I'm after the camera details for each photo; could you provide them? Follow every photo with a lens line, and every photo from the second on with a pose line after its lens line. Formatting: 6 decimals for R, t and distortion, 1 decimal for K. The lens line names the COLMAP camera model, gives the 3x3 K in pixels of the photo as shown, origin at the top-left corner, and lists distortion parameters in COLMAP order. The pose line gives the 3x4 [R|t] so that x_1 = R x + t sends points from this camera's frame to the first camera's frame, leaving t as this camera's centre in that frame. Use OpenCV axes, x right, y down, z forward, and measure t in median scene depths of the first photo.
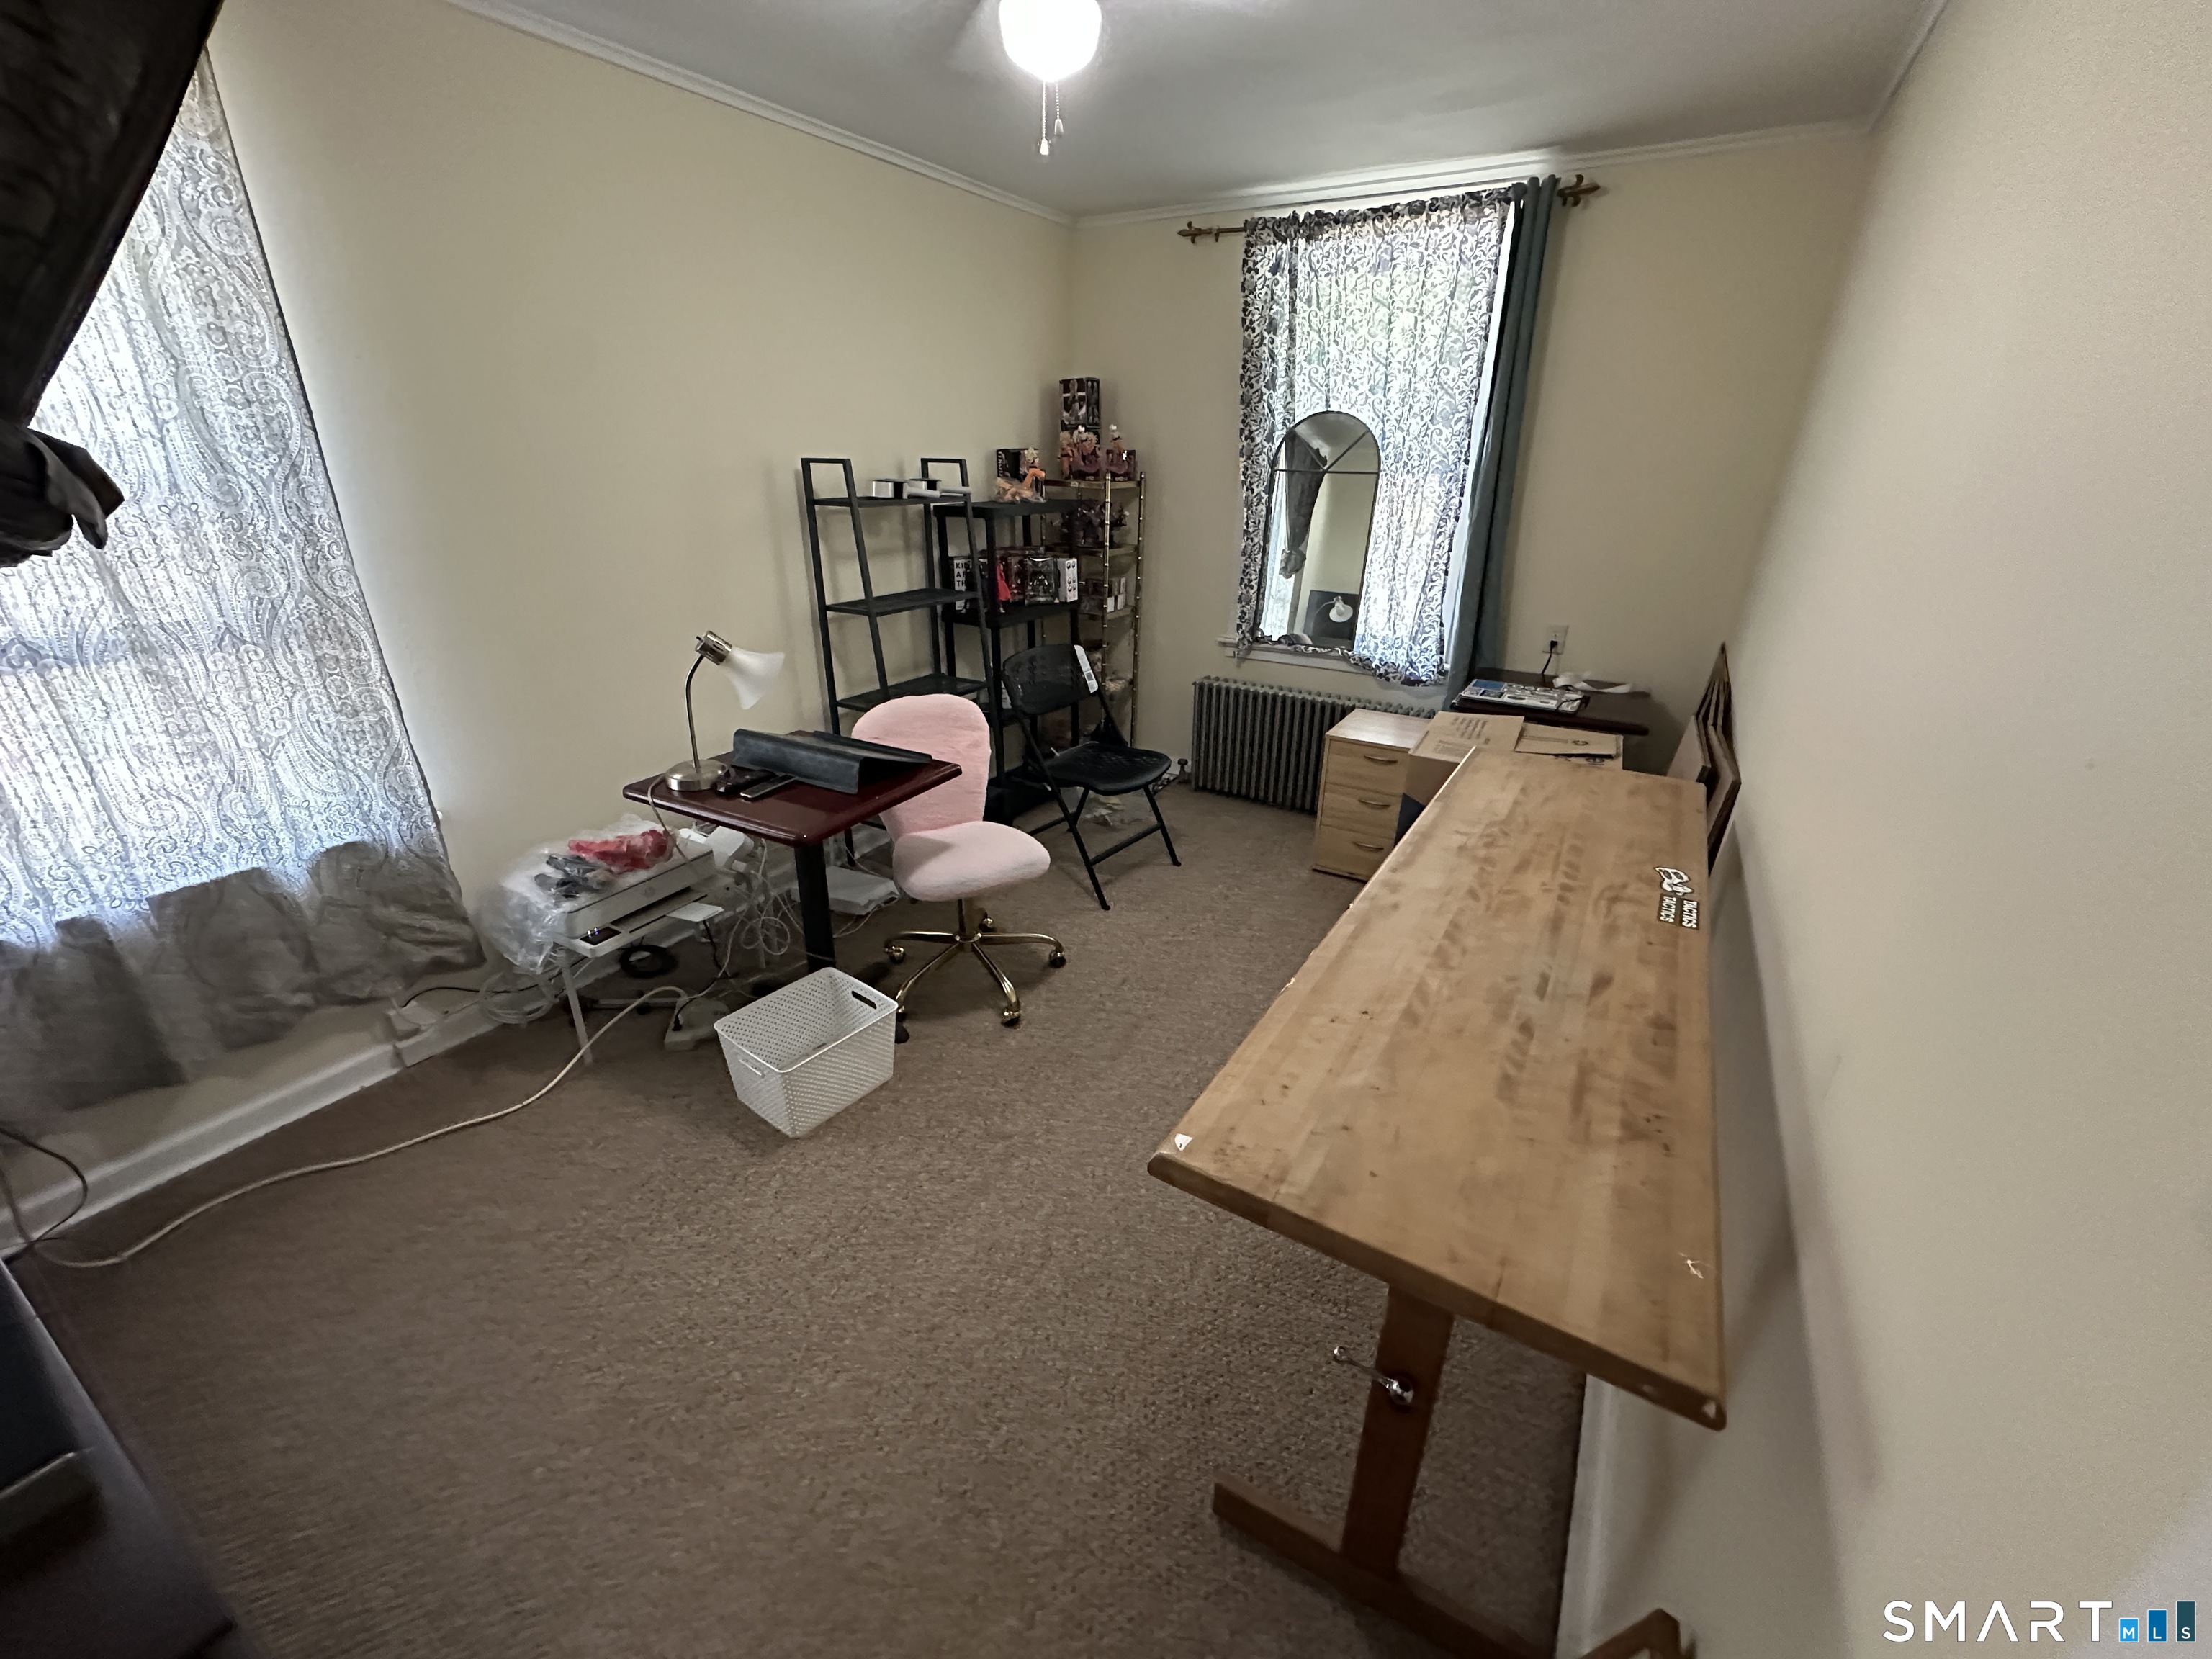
lens RADIAL K [[892.0, 0, 1098.8], [0, 892.0, 834.3], [0, 0, 1]] dist [-0.006009, 0.001463]
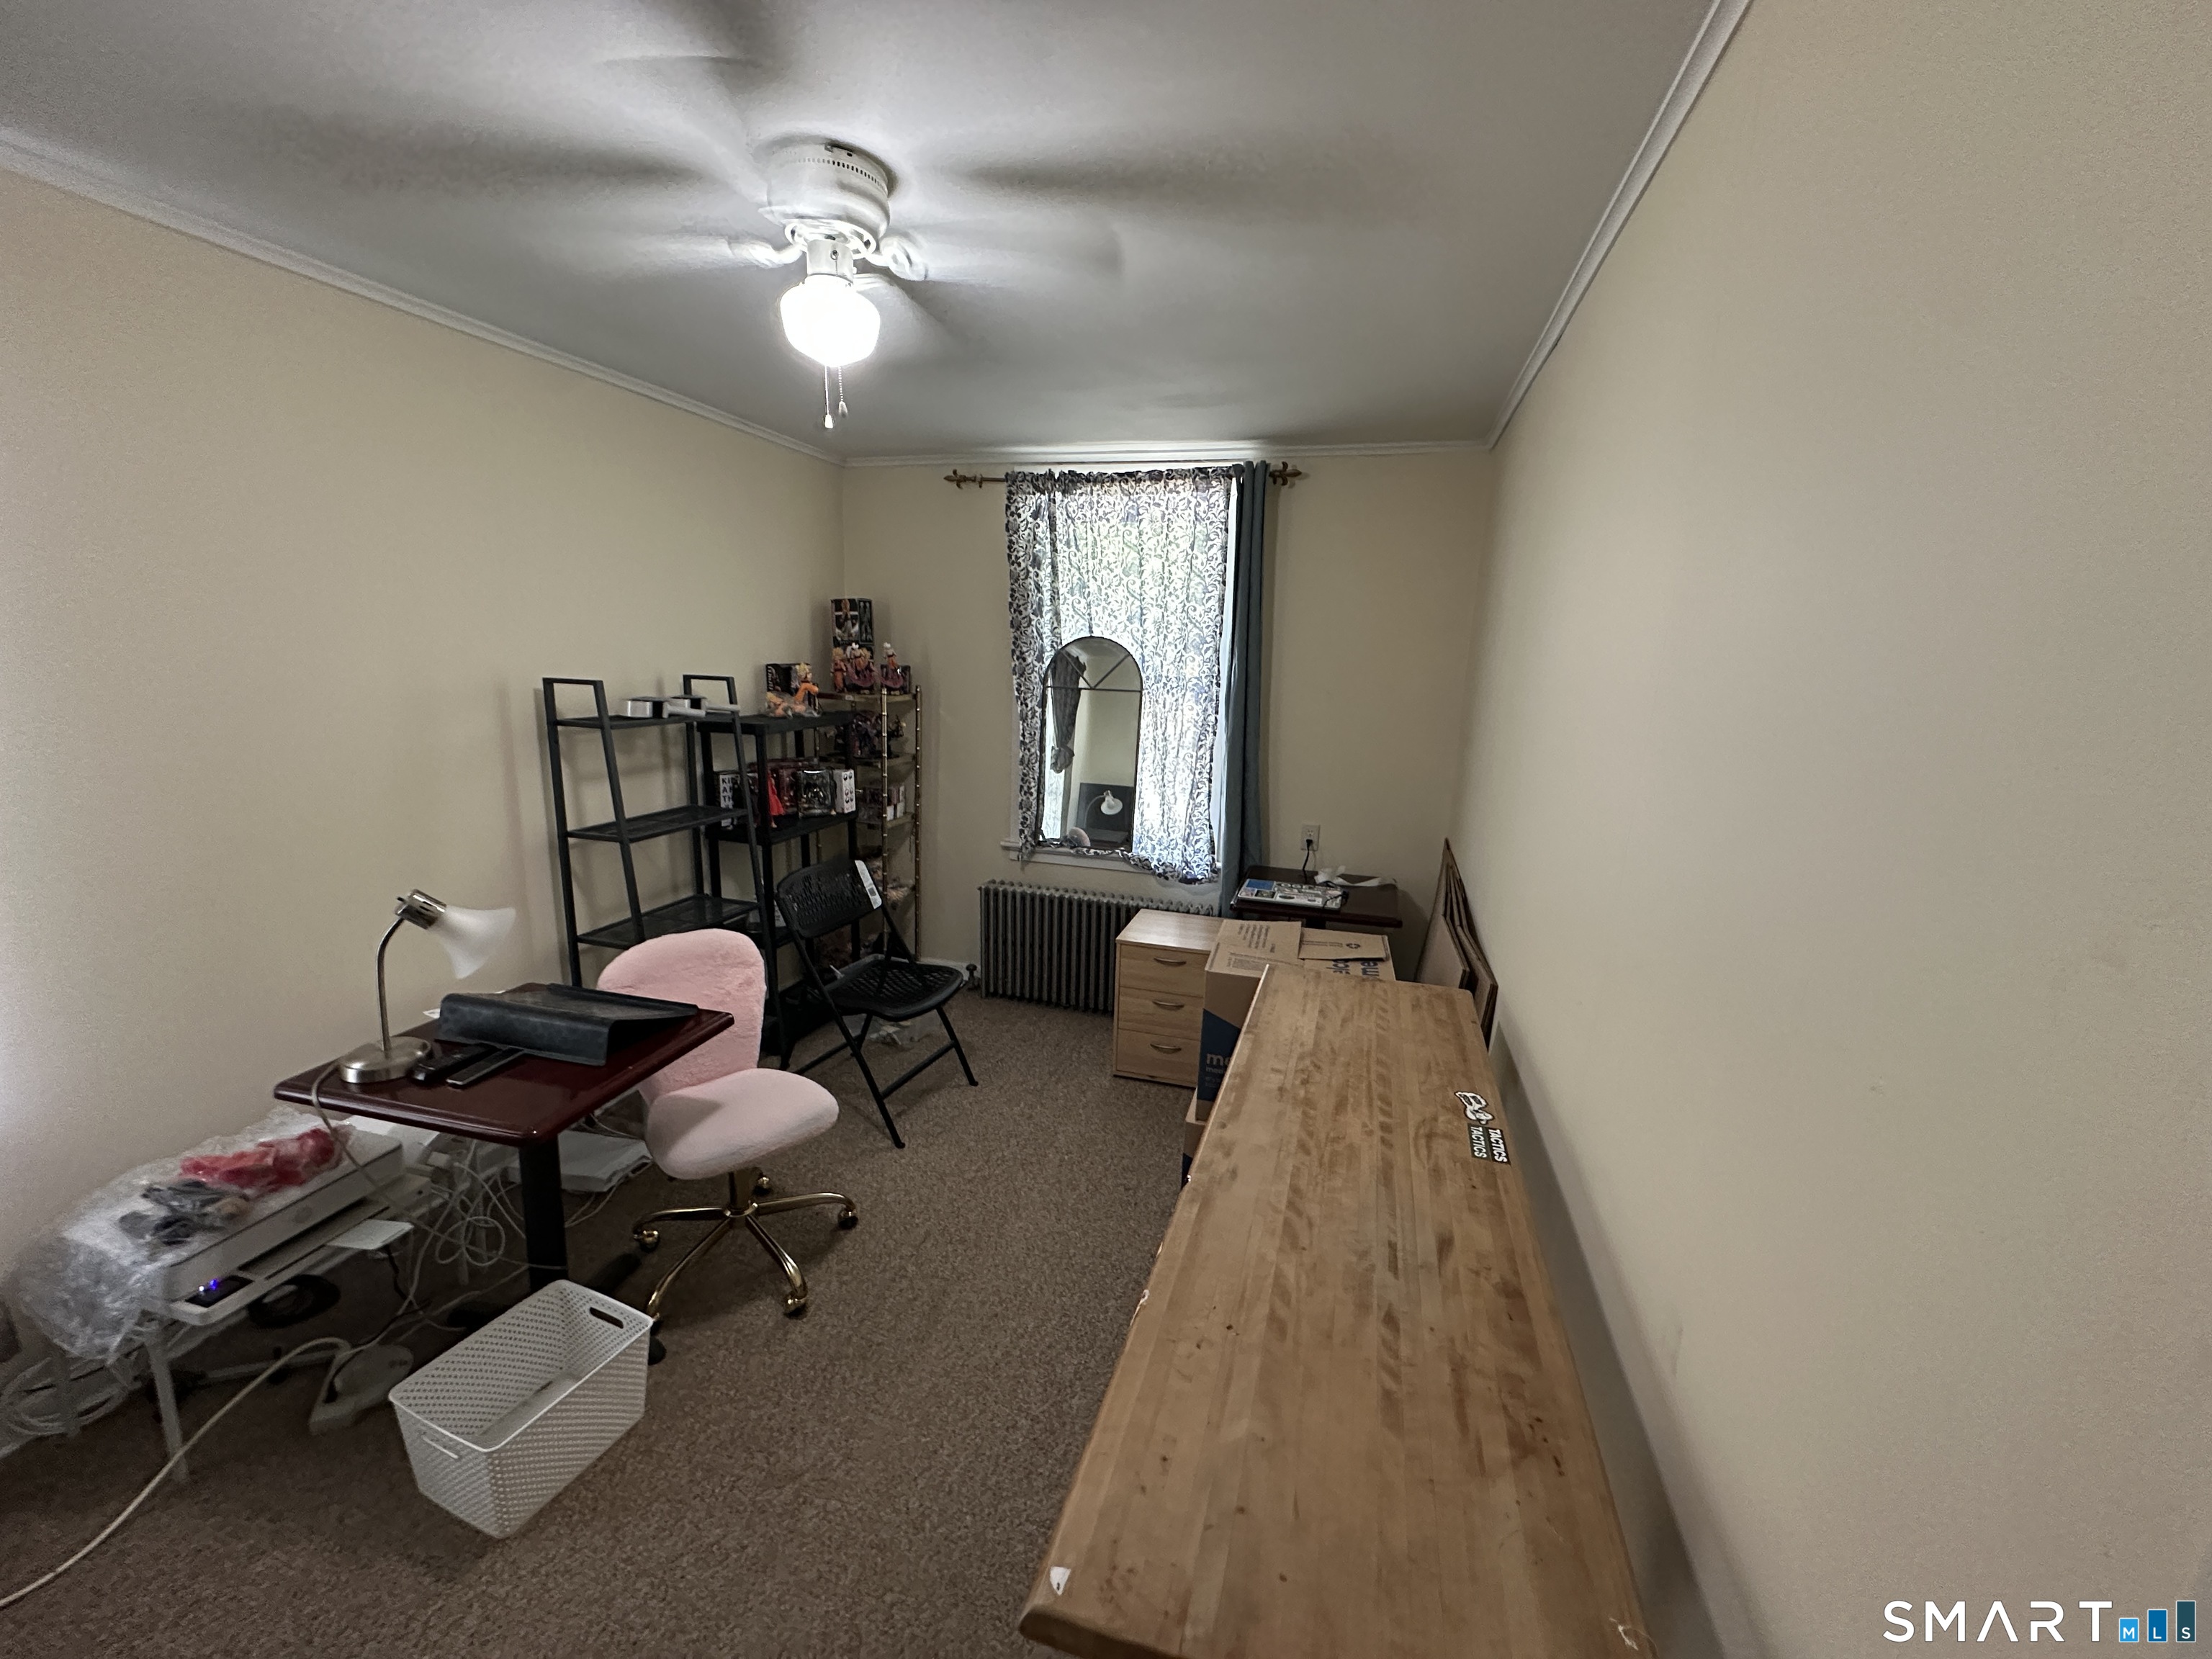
lens RADIAL K [[892.0, 0, 1105.5], [0, 892.0, 828.2], [0, 0, 1]] dist [-0.006009, 0.001463]
pose [[0.965653, -0.029822, 0.258118, -0.018777], [0.081078, 0.978376, -0.190283, -0.057941], [-0.246862, 0.204675, 0.947189, 0.025953]]
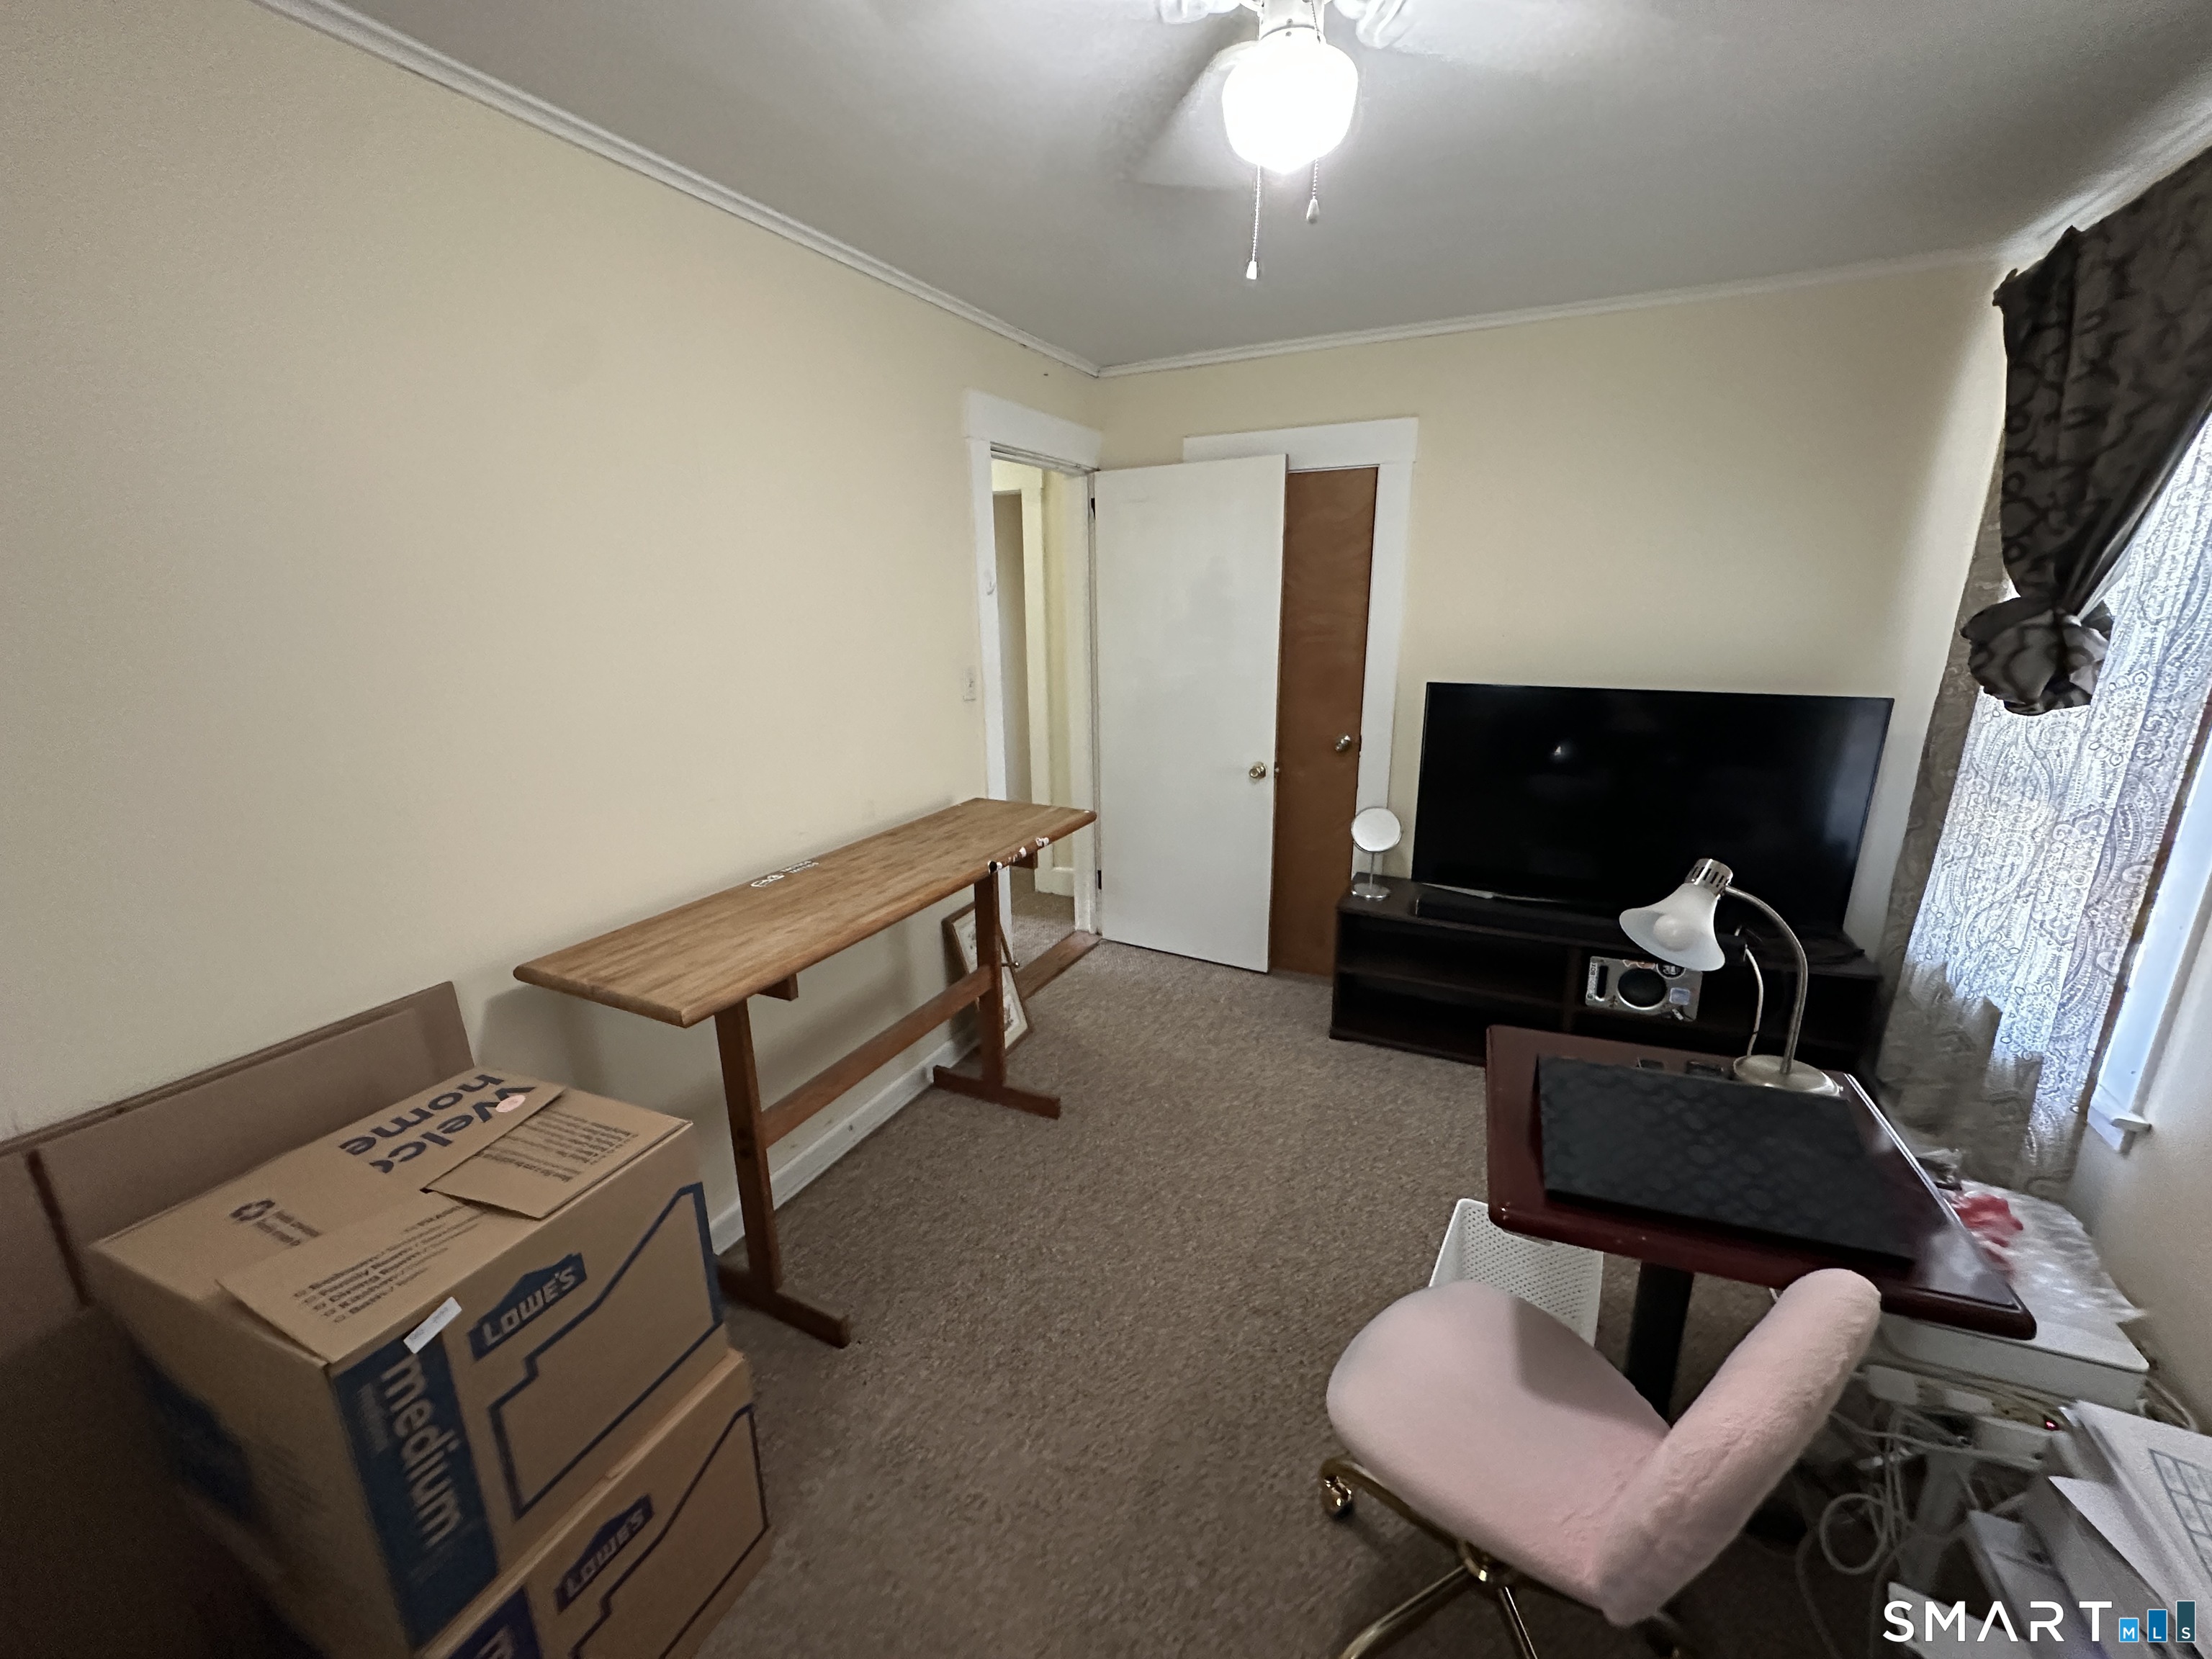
lens RADIAL K [[892.0, 0, 1110.2], [0, 892.0, 827.9], [0, 0, 1]] dist [-0.006009, 0.001463]
pose [[-0.995356, 0.021829, -0.093758, 0.109981], [-0.041214, 0.783547, 0.619964, -0.554123], [0.086998, 0.620949, -0.779008, 1.218453]]
